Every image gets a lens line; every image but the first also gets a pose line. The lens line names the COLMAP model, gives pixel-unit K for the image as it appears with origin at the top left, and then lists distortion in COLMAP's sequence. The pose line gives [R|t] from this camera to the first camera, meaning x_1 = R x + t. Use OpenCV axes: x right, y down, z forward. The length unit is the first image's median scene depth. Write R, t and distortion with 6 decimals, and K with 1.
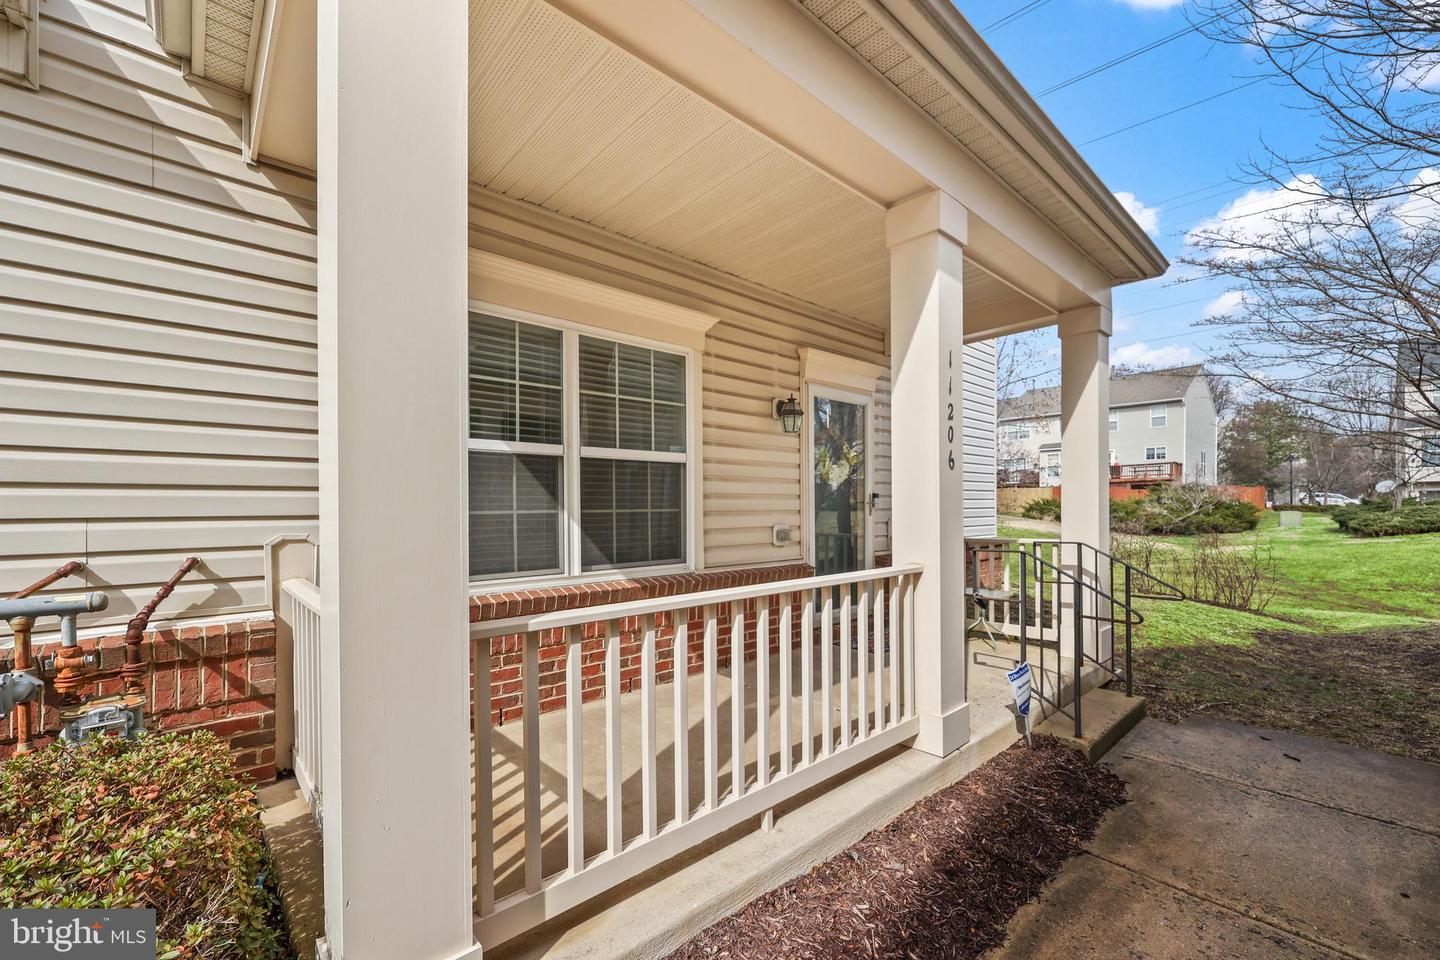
lens RADIAL K [[591.8, 0, 719.1], [0, 591.8, 515.7], [0, 0, 1]] dist [0.001723, 0.000153]
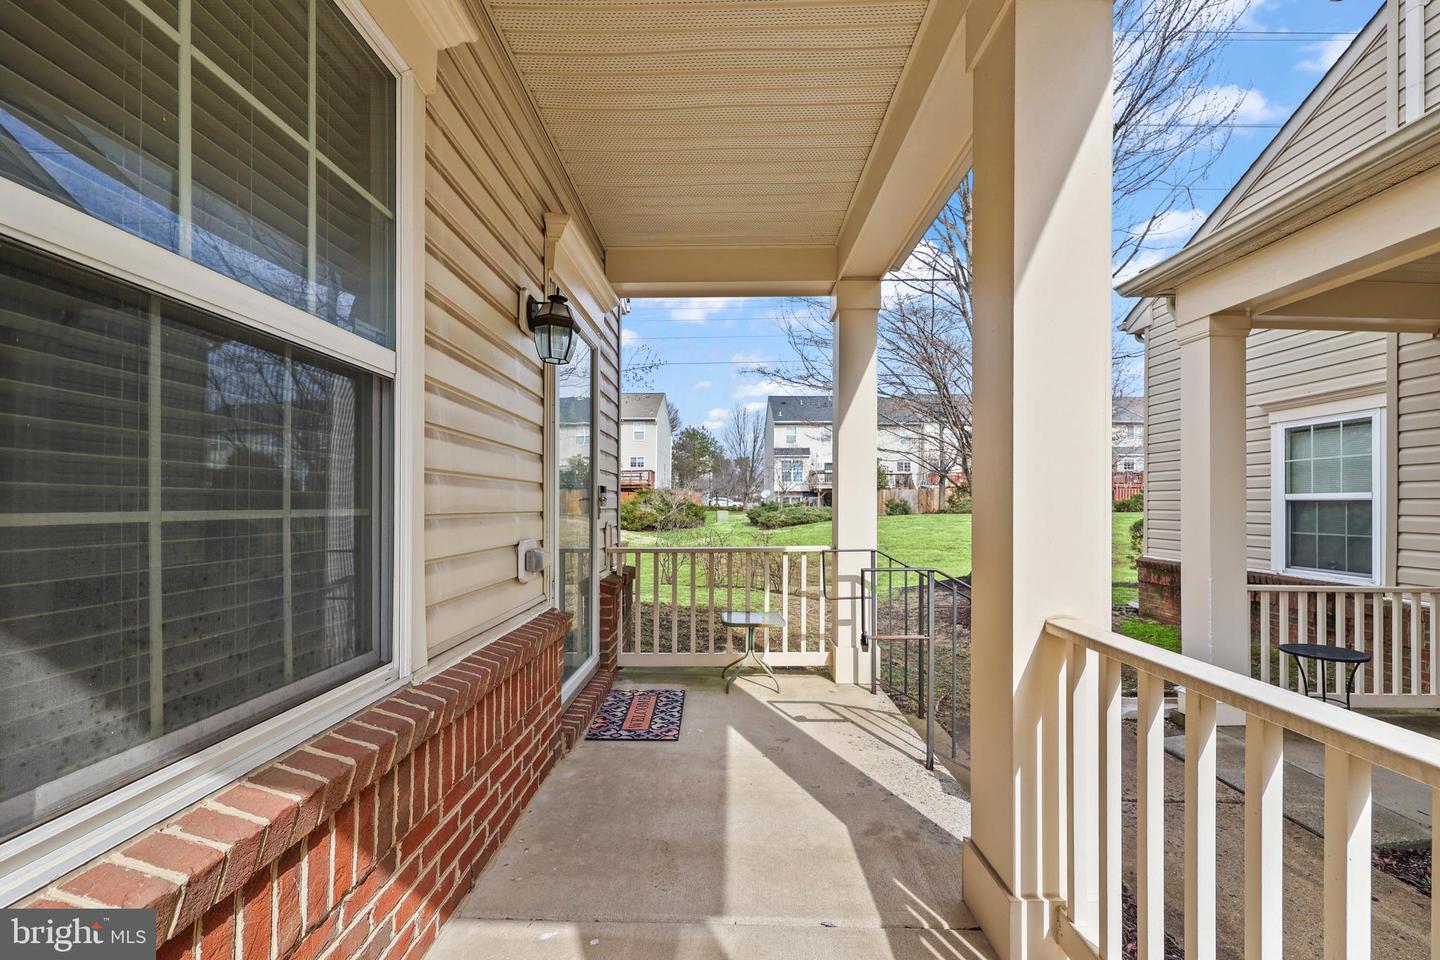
lens RADIAL K [[591.8, 0, 719.1], [0, 591.8, 515.7], [0, 0, 1]] dist [0.001723, 0.000153]
pose [[0.686660, -0.004521, 0.726965, -0.145983], [0.002904, 0.999990, 0.003475, -0.006877], [-0.726973, -0.000275, 0.686666, 0.498992]]
